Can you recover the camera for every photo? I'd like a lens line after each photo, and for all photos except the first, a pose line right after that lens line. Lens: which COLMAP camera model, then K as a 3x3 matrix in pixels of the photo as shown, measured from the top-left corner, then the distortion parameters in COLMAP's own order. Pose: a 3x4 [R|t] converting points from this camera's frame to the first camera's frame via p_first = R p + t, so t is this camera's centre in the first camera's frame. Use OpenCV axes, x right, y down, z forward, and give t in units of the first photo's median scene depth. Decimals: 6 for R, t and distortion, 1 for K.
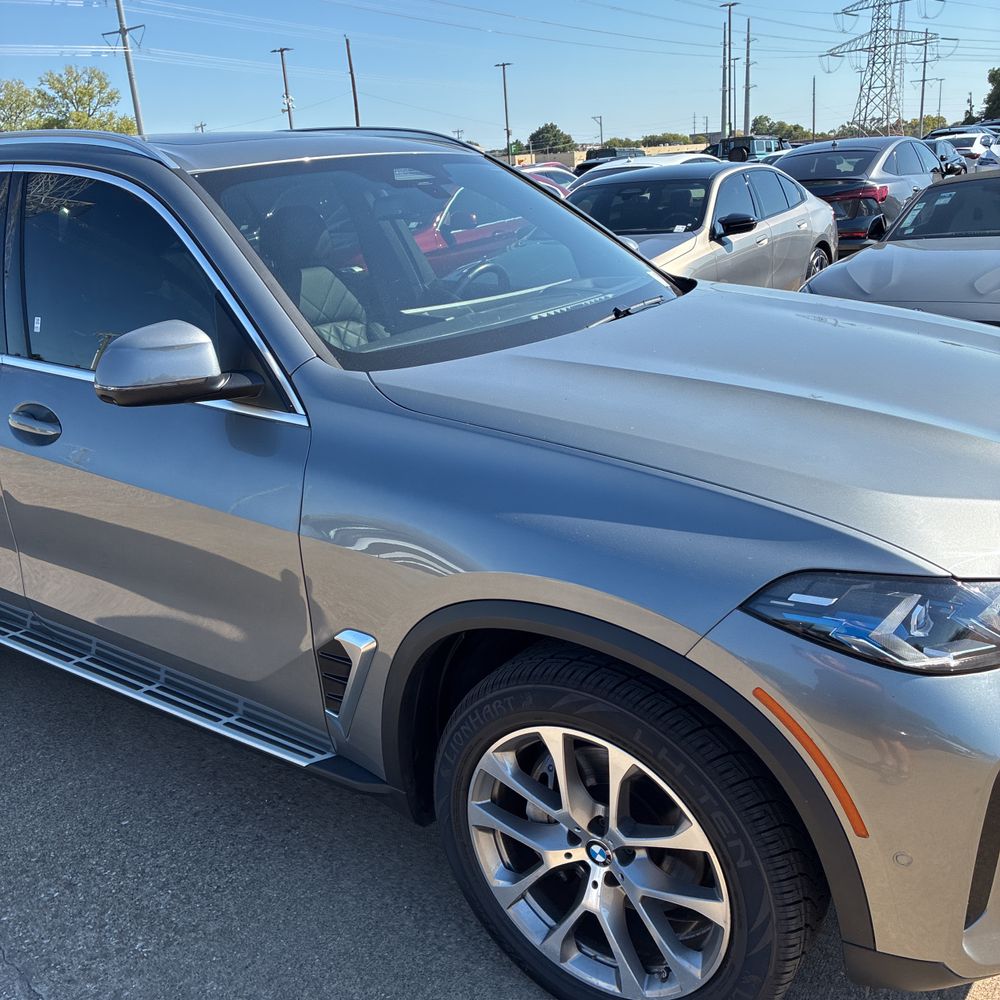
lens RADIAL K [[1050.9, 0, 507.3], [0, 1050.9, 502.8], [0, 0, 1]] dist [0.015901, 0.019883]
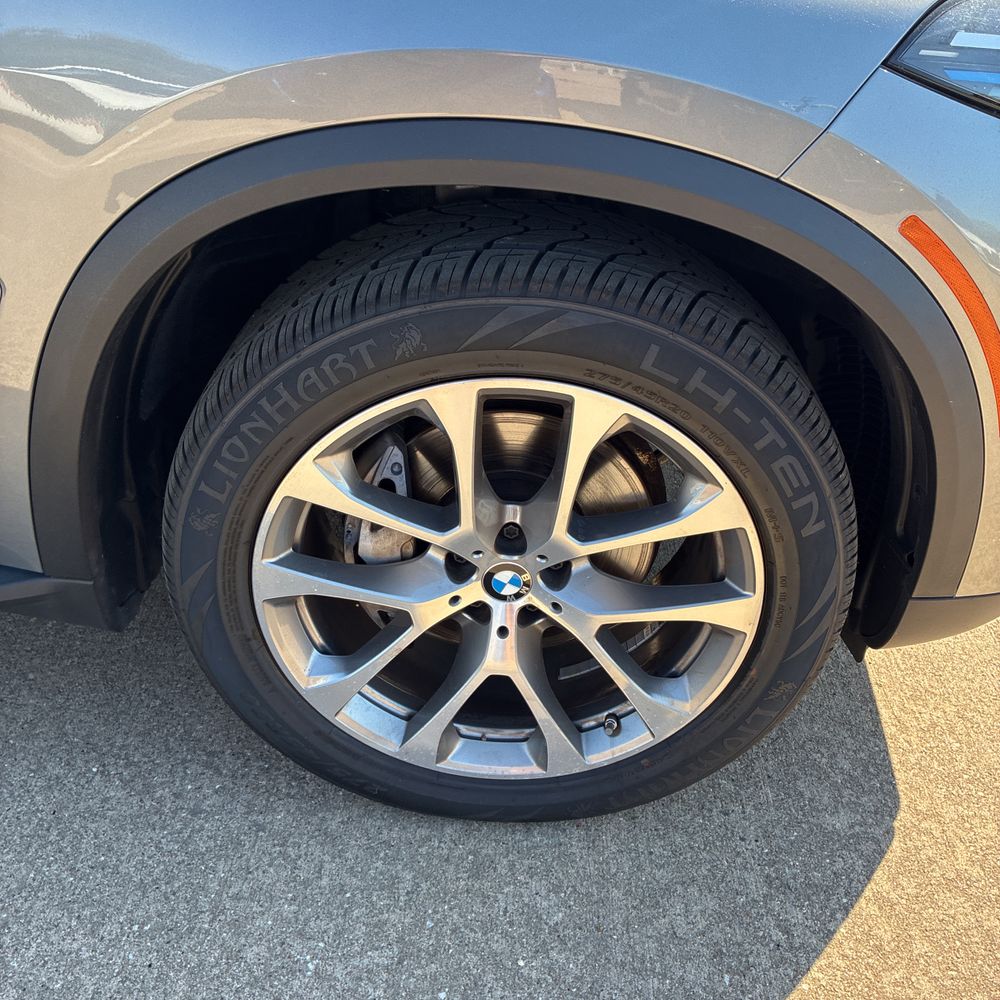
lens RADIAL K [[1040.1, 0, 503.4], [0, 1040.1, 477.4], [0, 0, 1]] dist [0.035504, -0.022556]
pose [[0.827270, -0.219892, 0.516983, -0.194806], [0.086251, 0.959021, 0.269888, 0.106893], [-0.555144, -0.178680, 0.812336, 0.493775]]
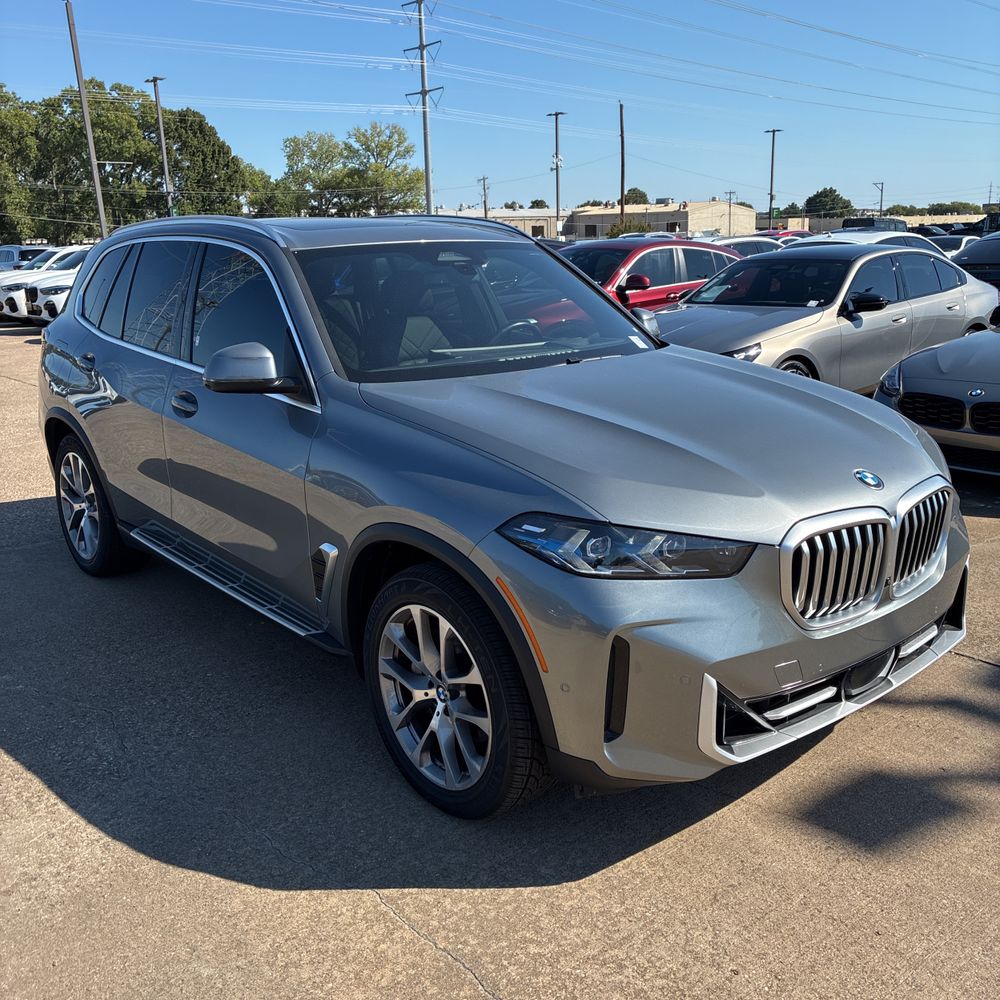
lens RADIAL K [[1084.7, 0, 517.9], [0, 1084.7, 495.8], [0, 0, 1]] dist [0.016686, 0.006006]
pose [[0.967406, 0.103825, -0.230966, 0.505992], [-0.117566, 0.991975, -0.046510, 0.094473], [0.224284, 0.072148, 0.971850, -0.537371]]
